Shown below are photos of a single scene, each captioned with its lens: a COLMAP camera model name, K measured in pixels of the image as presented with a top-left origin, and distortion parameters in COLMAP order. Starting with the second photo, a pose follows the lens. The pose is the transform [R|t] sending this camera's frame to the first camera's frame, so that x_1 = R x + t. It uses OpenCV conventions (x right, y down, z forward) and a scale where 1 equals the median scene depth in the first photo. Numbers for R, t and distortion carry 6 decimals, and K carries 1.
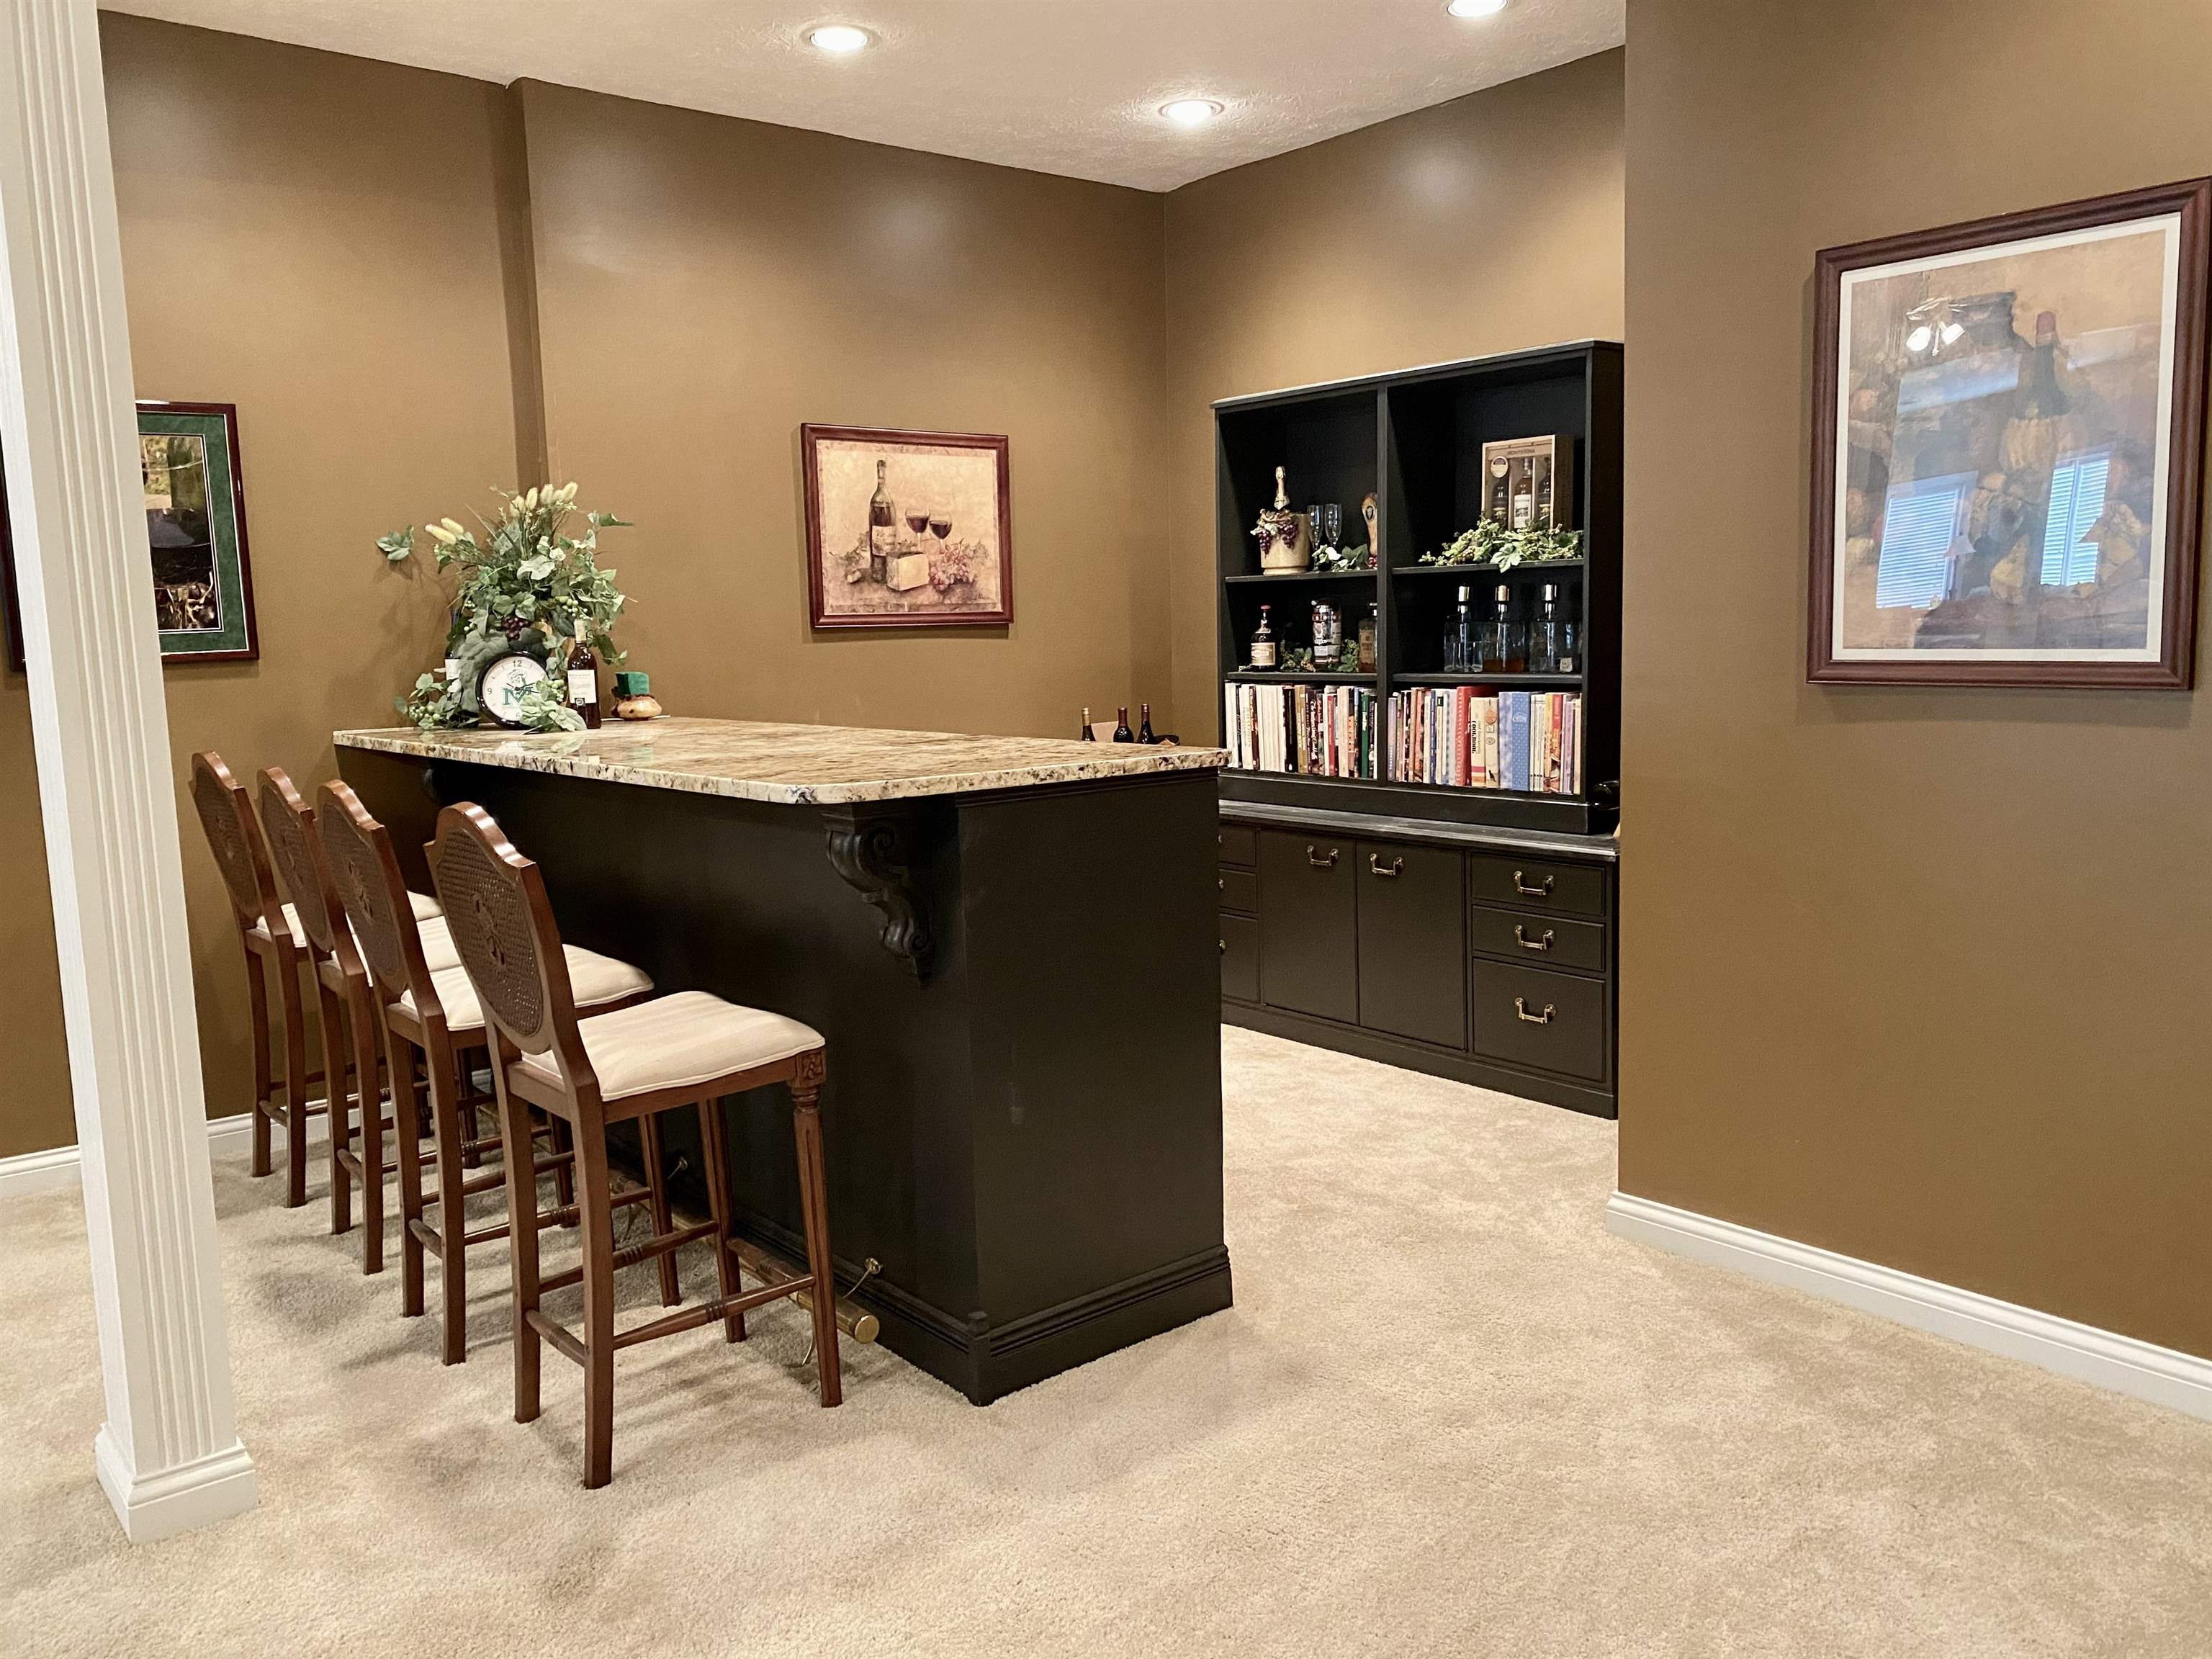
lens RADIAL K [[1671.9, 0, 1116.5], [0, 1671.9, 843.3], [0, 0, 1]] dist [0.127146, -0.188102]
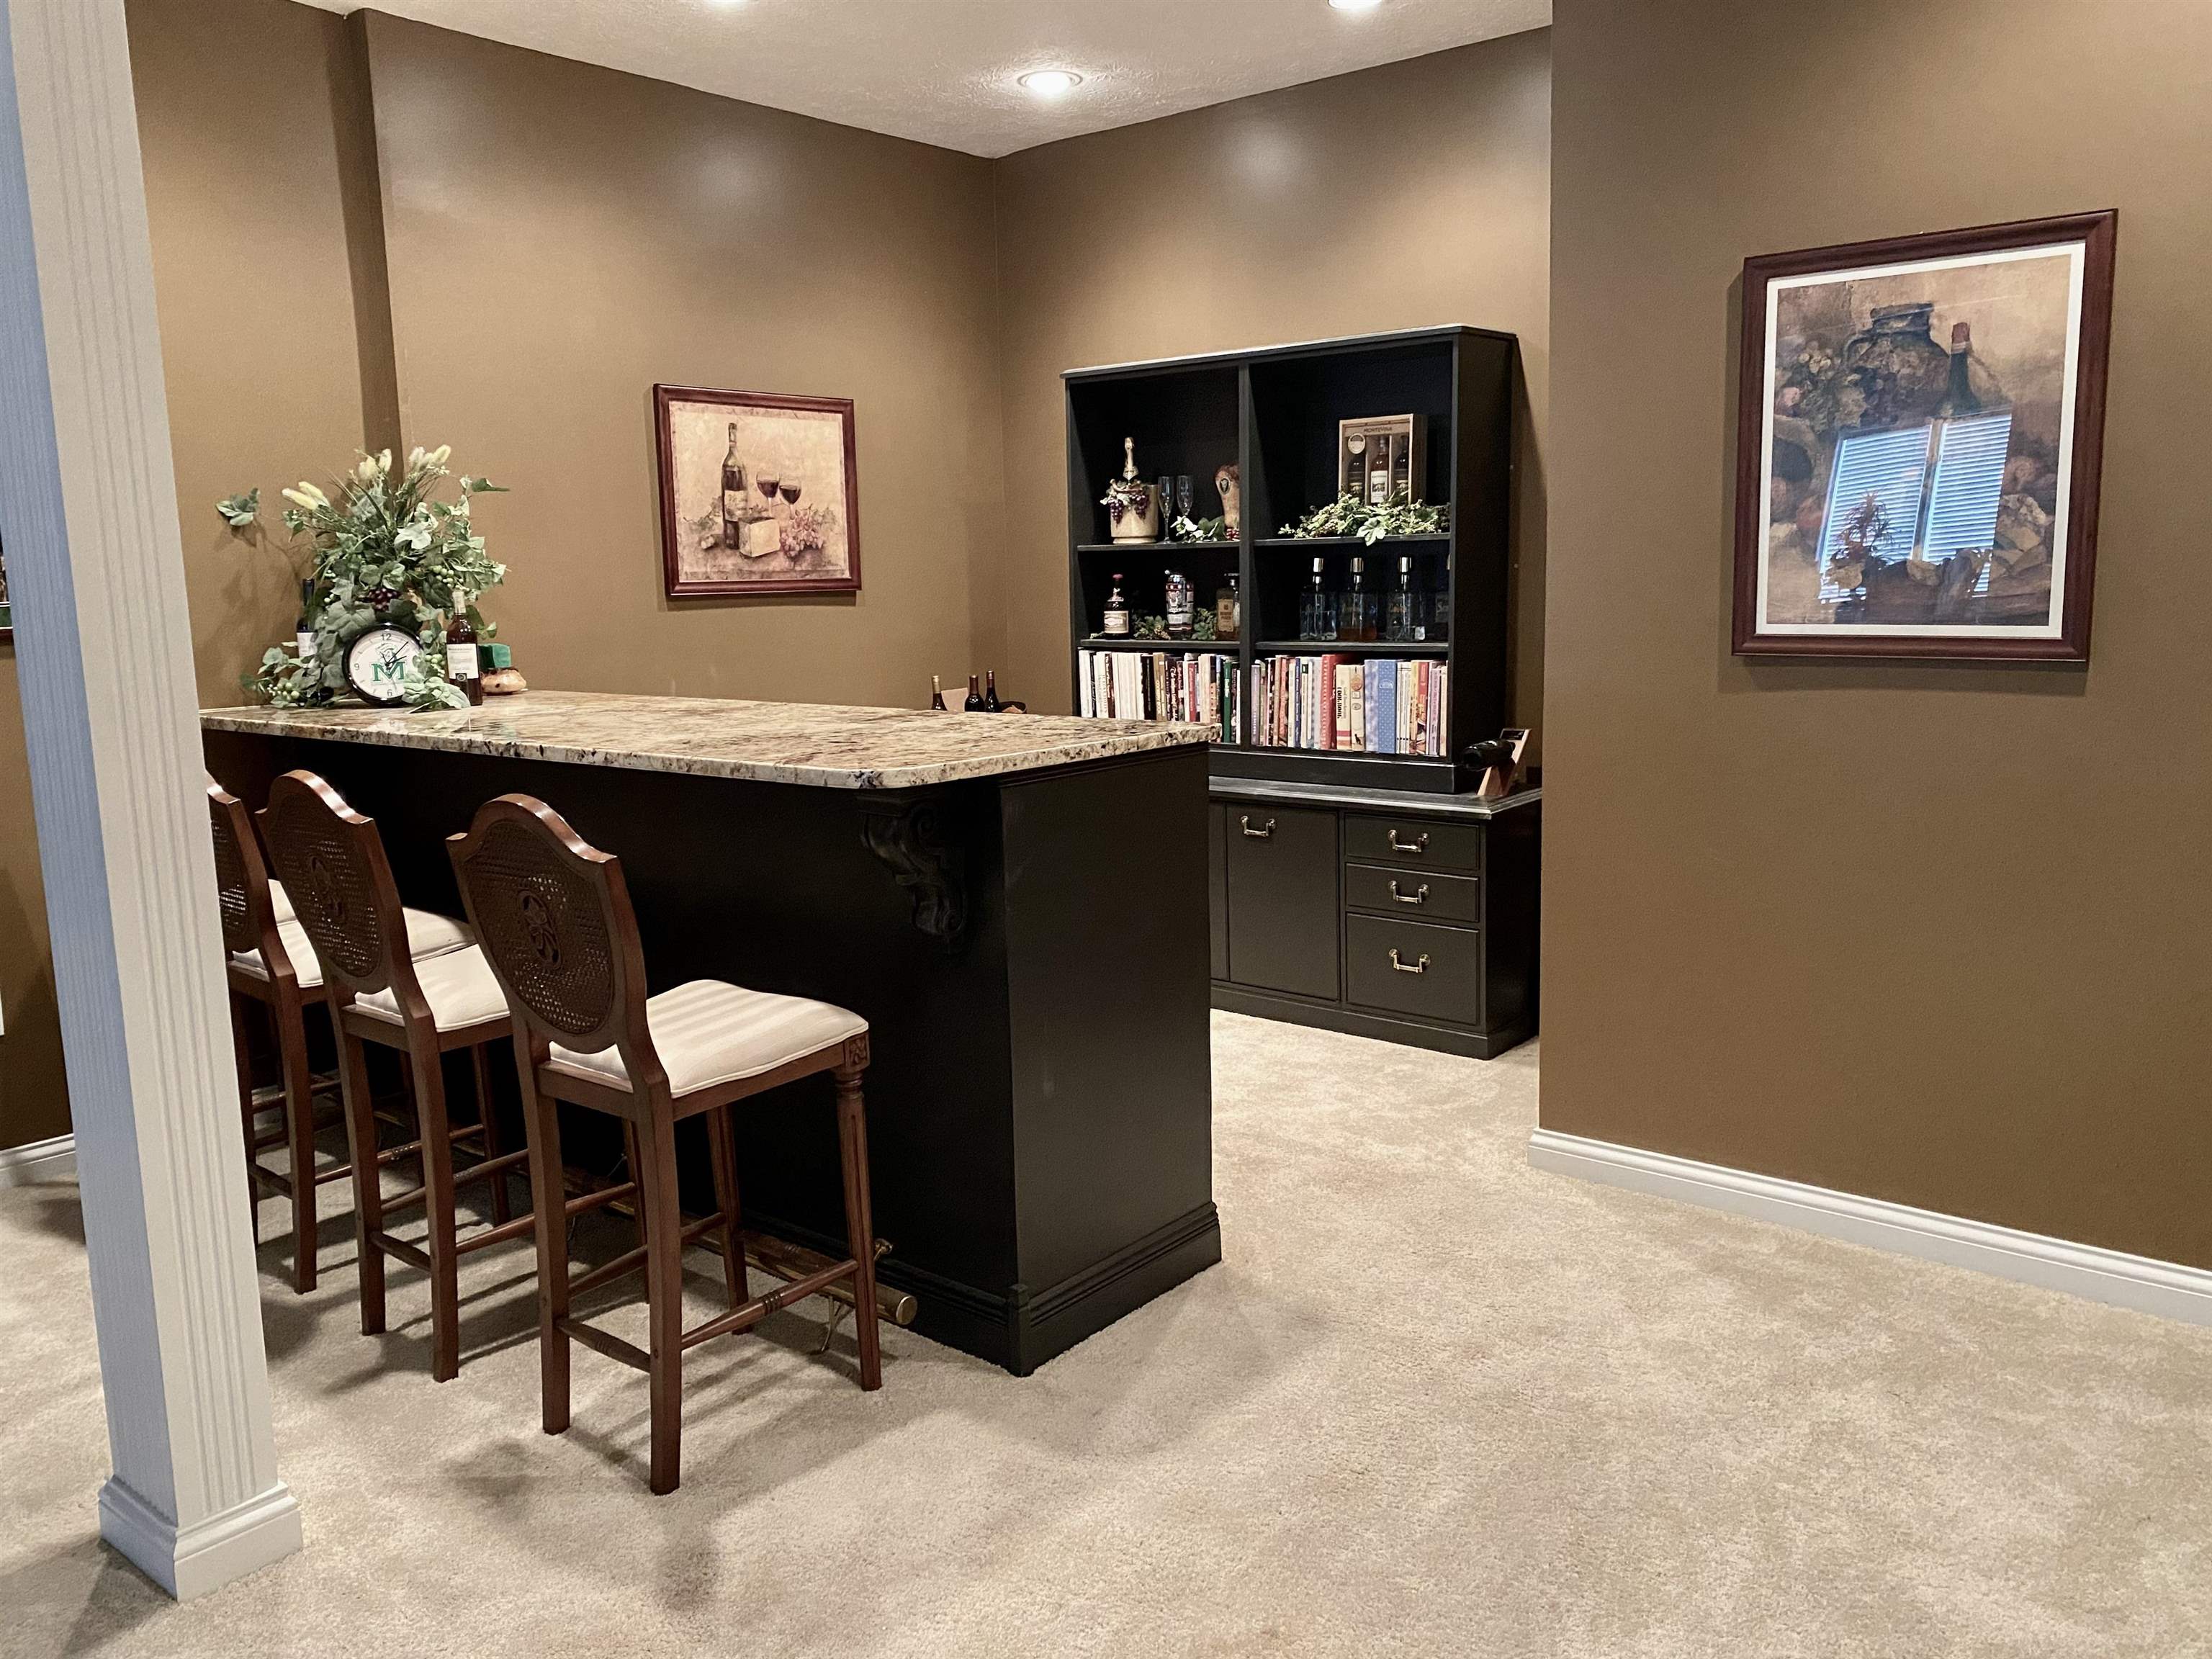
lens RADIAL K [[1660.3, 0, 1106.0], [0, 1660.3, 829.5], [0, 0, 1]] dist [0.144787, -0.246488]
pose [[0.983322, -0.025669, 0.180053, -0.124747], [0.022305, 0.999537, 0.020684, -0.009214], [-0.180501, -0.016323, 0.983439, 0.003488]]
